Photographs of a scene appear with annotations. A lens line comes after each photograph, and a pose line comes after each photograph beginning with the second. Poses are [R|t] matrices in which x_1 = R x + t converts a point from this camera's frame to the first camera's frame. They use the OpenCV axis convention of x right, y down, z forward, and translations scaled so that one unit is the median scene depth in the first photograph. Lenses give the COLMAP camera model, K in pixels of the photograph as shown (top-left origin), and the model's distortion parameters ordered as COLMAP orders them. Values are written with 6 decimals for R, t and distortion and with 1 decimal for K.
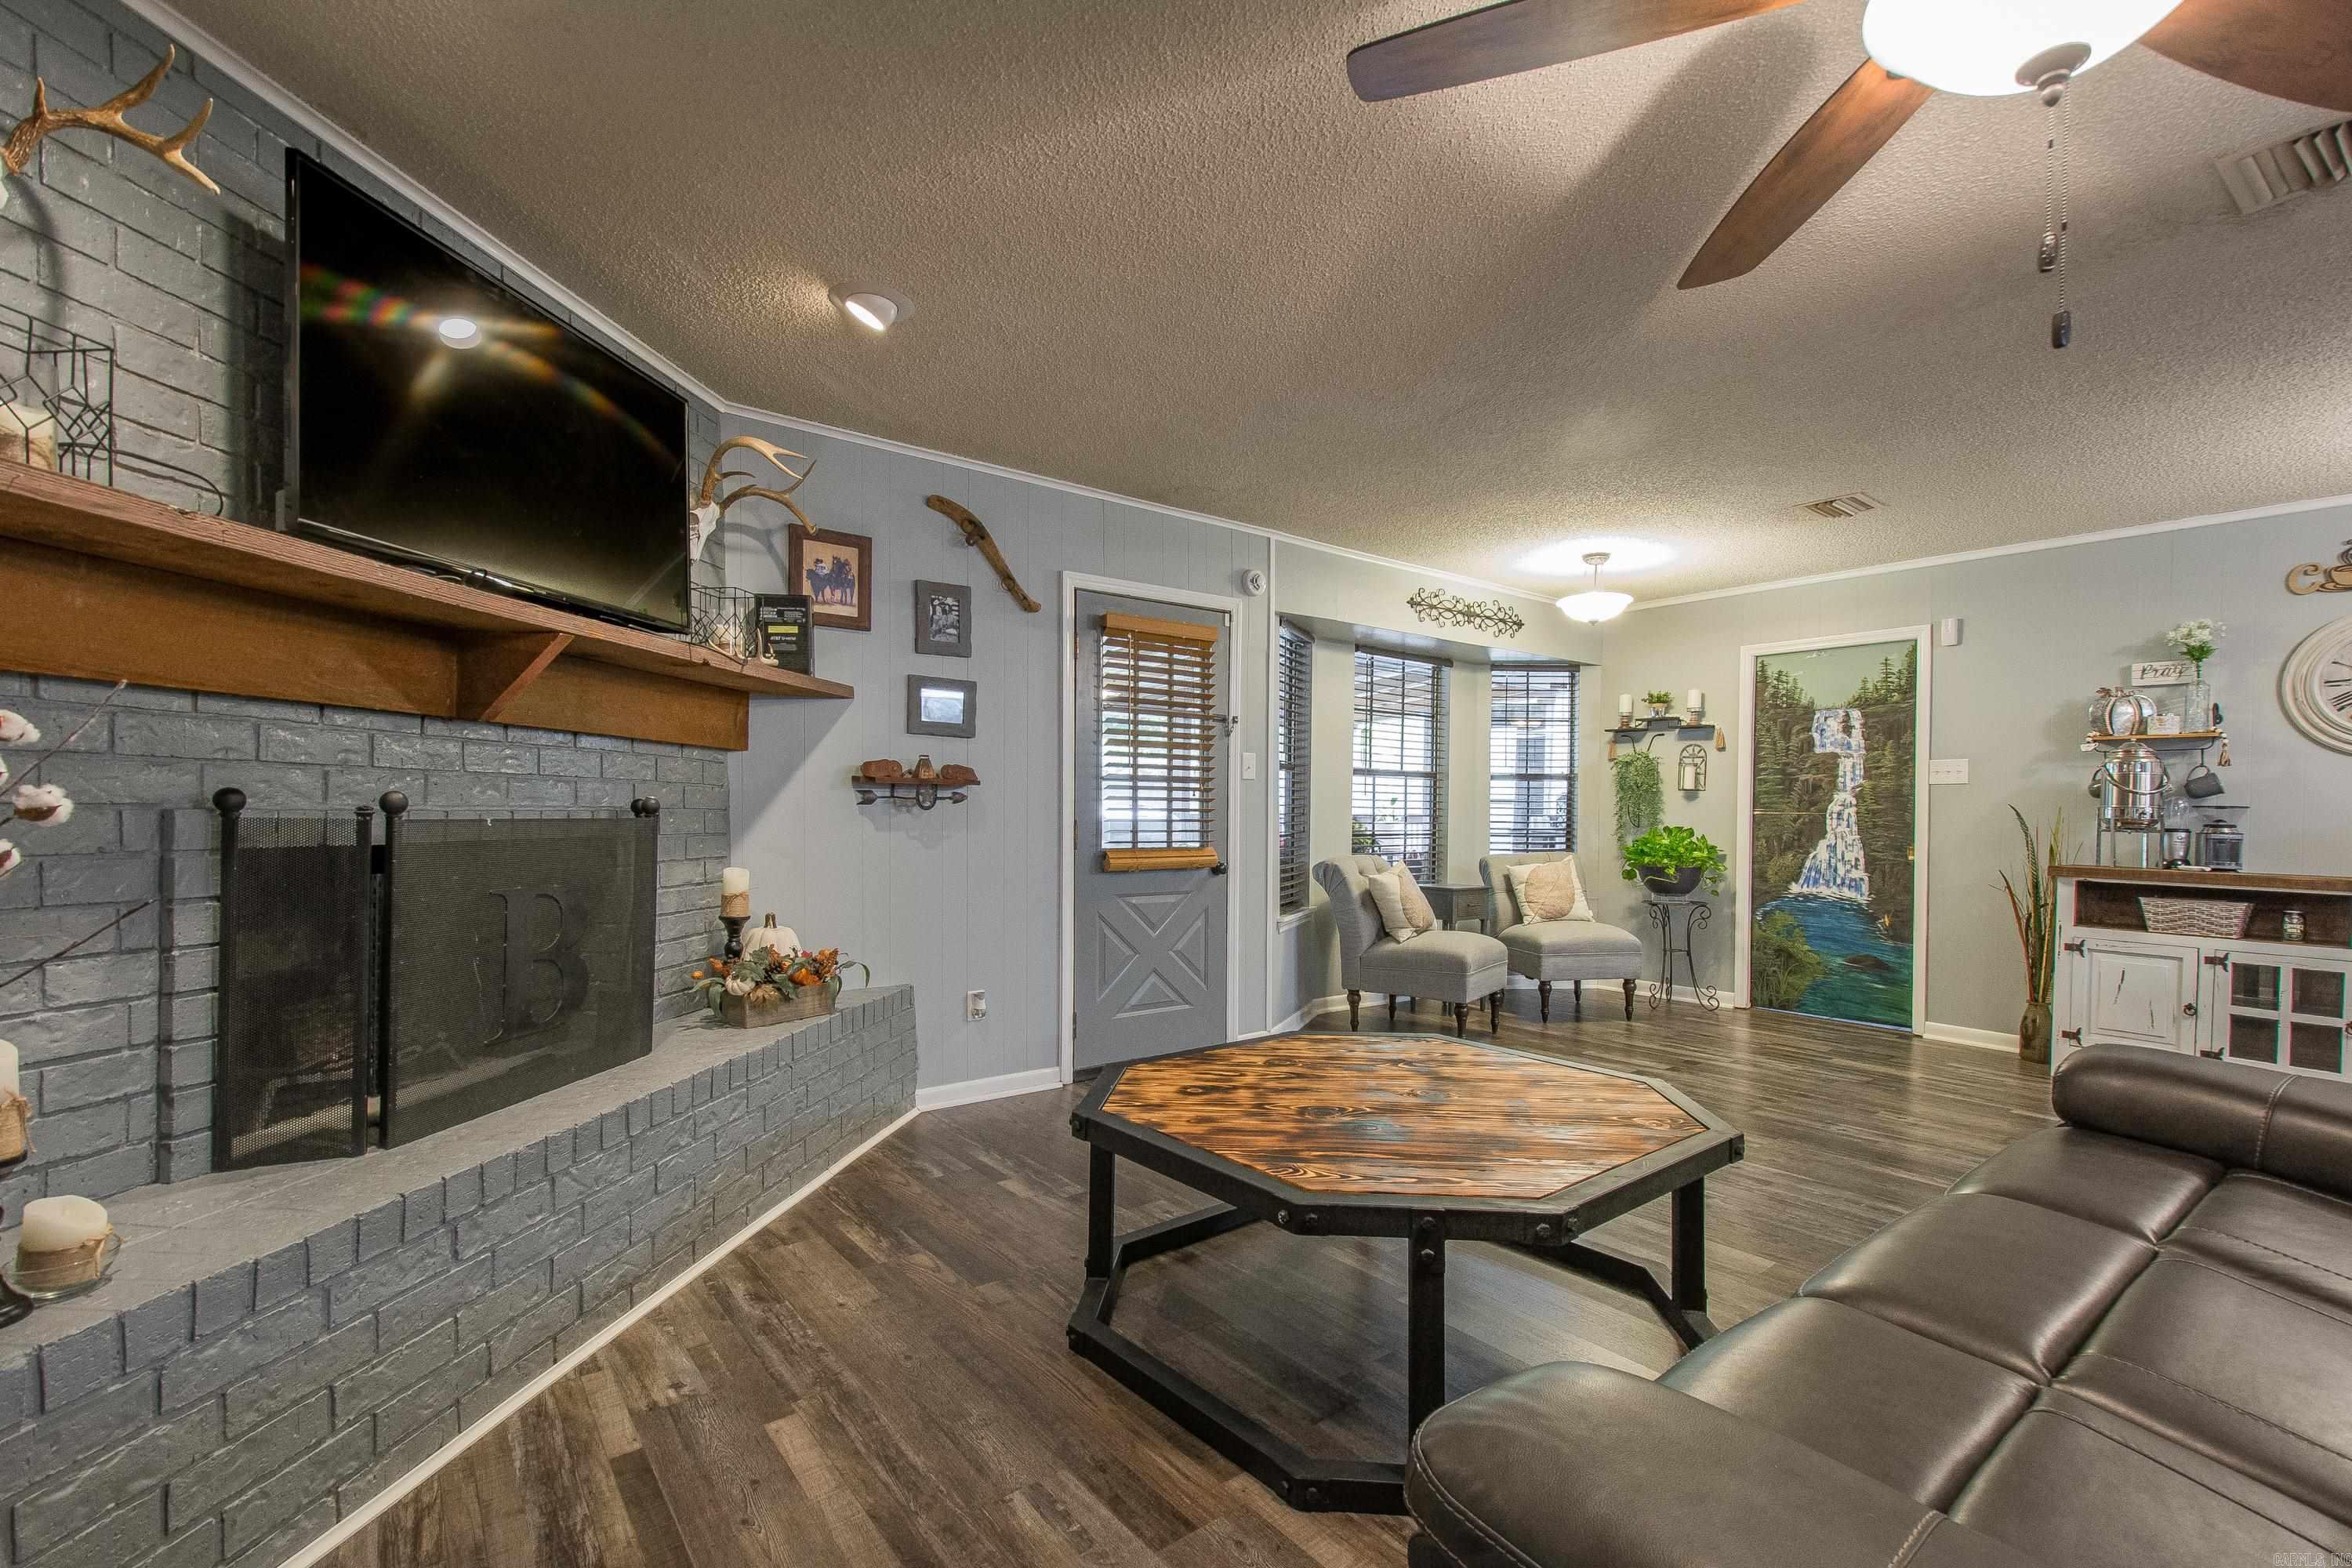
lens RADIAL K [[1028.6, 0, 1194.8], [0, 1028.6, 823.1], [0, 0, 1]] dist [0.019610, -0.007378]
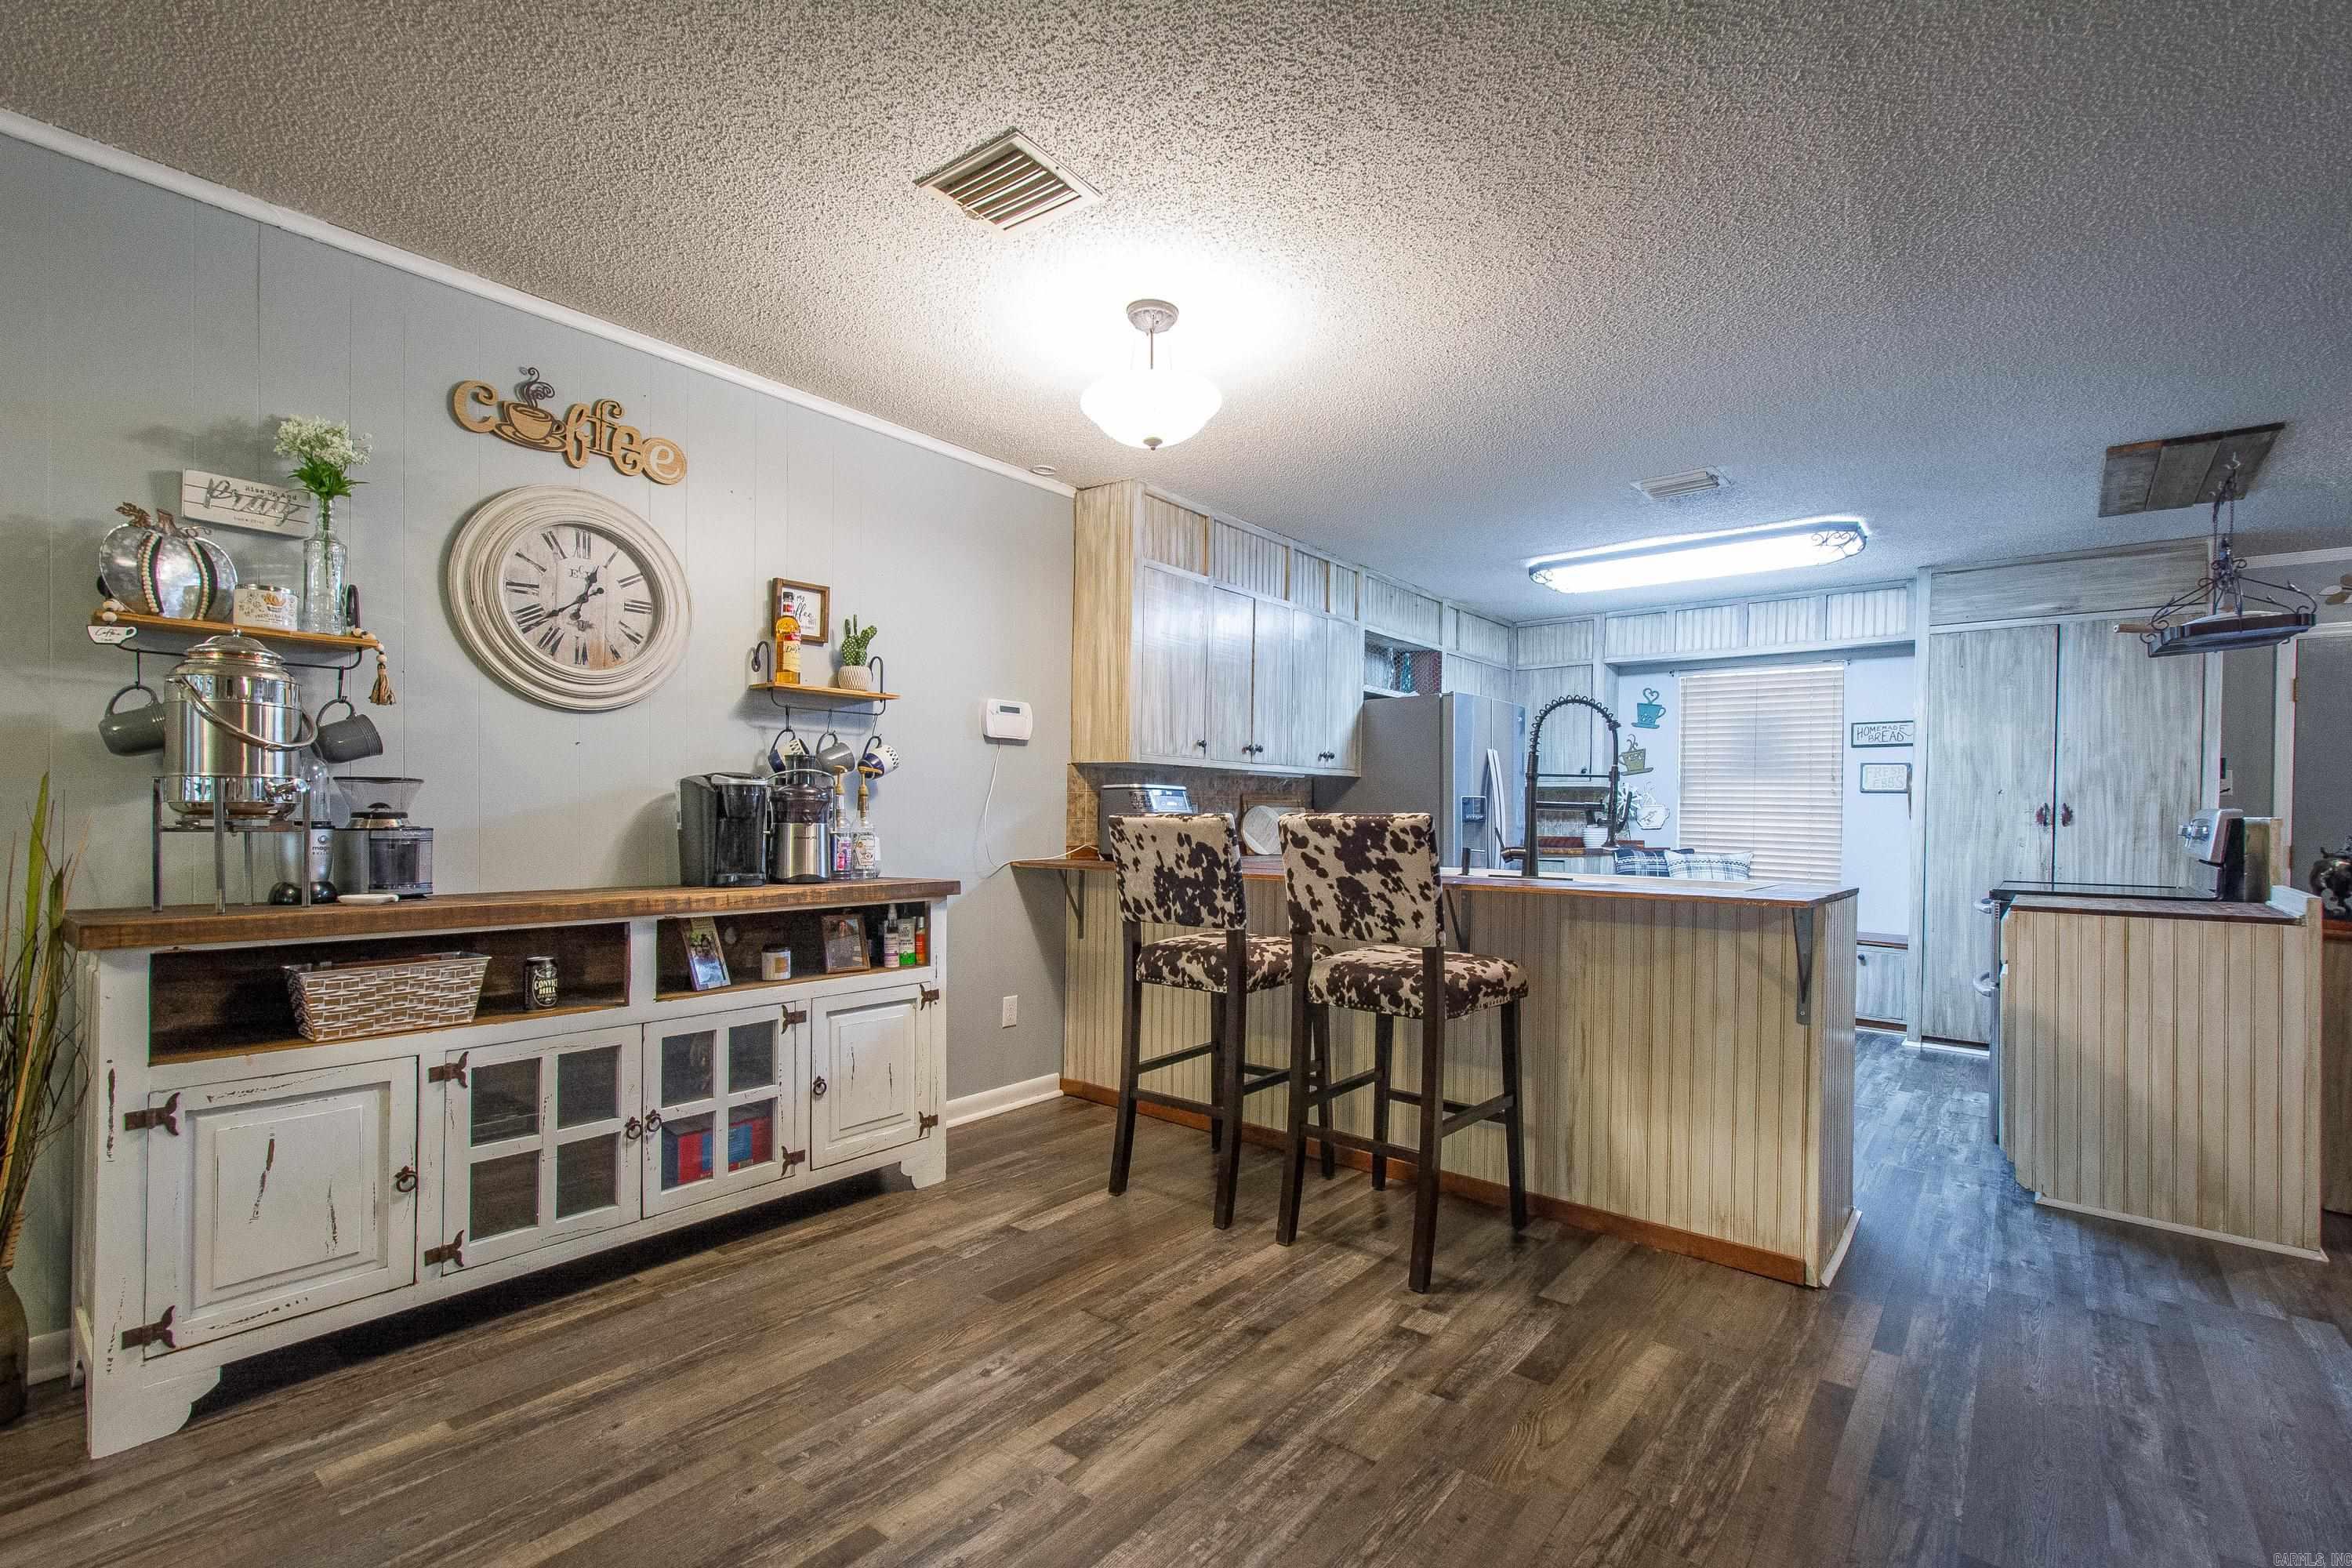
lens RADIAL K [[1028.6, 0, 1192.2], [0, 1028.6, 819.6], [0, 0, 1]] dist [0.019610, -0.007378]
pose [[-0.219437, -0.021476, 0.975390, 0.381039], [-0.001358, 0.999763, 0.021707, -0.007385], [-0.975626, 0.003439, -0.219414, 0.732782]]
